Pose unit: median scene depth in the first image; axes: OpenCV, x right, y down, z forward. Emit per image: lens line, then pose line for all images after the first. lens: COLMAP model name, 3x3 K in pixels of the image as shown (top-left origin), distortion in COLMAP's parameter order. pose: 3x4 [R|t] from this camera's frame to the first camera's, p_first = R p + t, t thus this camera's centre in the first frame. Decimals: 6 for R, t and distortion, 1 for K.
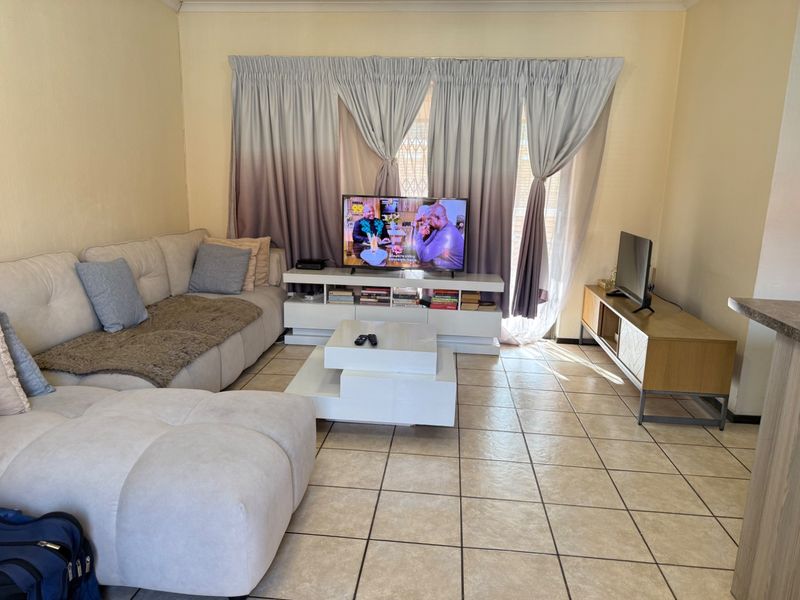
lens RADIAL K [[567.5, 0, 400.6], [0, 567.5, 306.1], [0, 0, 1]] dist [0.091899, -0.129503]
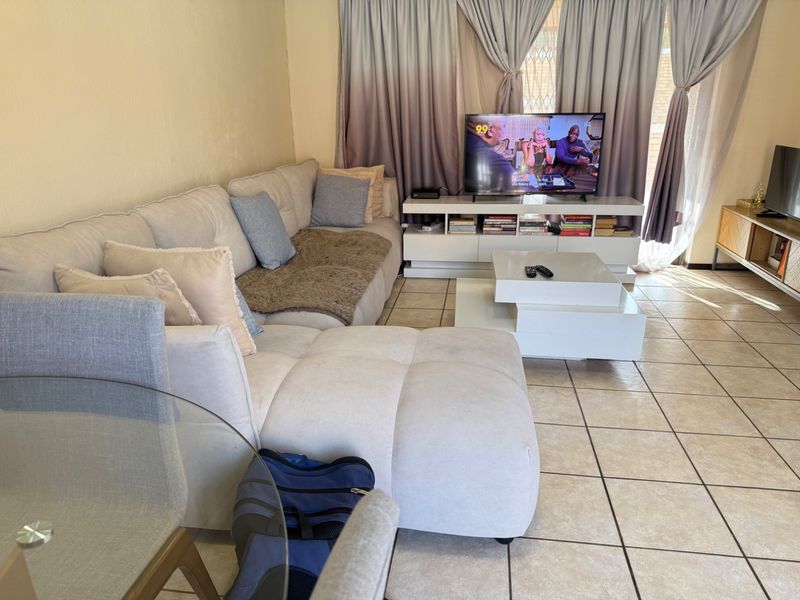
lens RADIAL K [[567.7, 0, 397.4], [0, 567.7, 305.2], [0, 0, 1]] dist [0.084211, -0.119009]
pose [[0.998490, -0.021305, -0.050634, -0.171109], [0.027263, 0.992393, 0.120056, -0.002949], [0.047691, -0.121255, 0.991475, 0.030587]]
